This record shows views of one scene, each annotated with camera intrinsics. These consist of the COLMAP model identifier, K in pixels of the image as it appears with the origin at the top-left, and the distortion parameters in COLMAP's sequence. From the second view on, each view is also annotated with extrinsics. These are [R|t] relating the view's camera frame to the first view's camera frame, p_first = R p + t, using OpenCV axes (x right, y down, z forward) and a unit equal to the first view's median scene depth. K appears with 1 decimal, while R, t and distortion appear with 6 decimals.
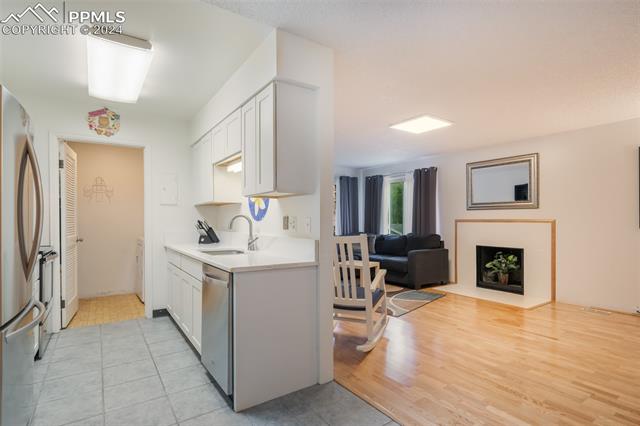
lens RADIAL K [[322.3, 0, 318.9], [0, 322.3, 219.6], [0, 0, 1]] dist [-0.000506, -0.000125]
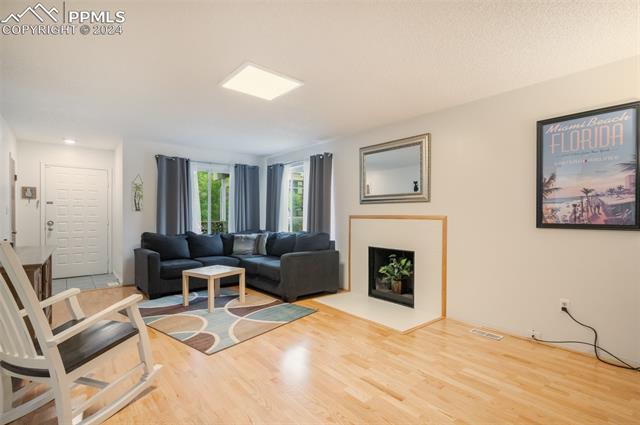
lens RADIAL K [[306.9, 0, 320.1], [0, 306.9, 216.7], [0, 0, 1]] dist [0.001494, 0.000385]
pose [[0.995588, 0.006007, 0.093640, 0.412008], [-0.006456, 0.999969, 0.004492, 0.000730], [-0.093610, -0.005076, 0.995596, 0.317756]]
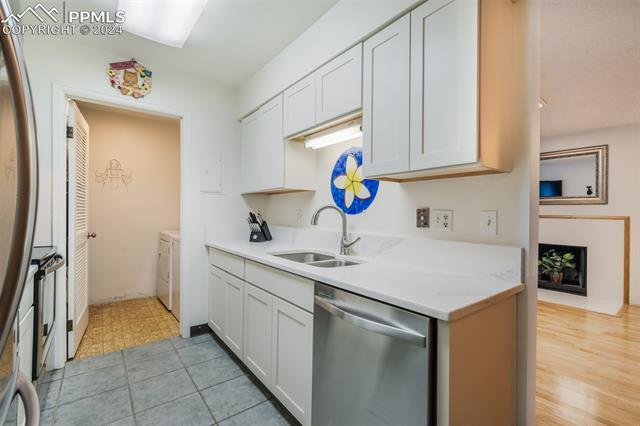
lens RADIAL K [[282.3, 0, 320.0], [0, 282.3, 213.0], [0, 0, 1]] dist [-0.000100, -0.000181]
pose [[0.997723, 0.012270, 0.066315, -0.248221], [-0.012287, 0.999925, -0.000159, 0.001726], [-0.066312, -0.000656, 0.997799, 0.294000]]
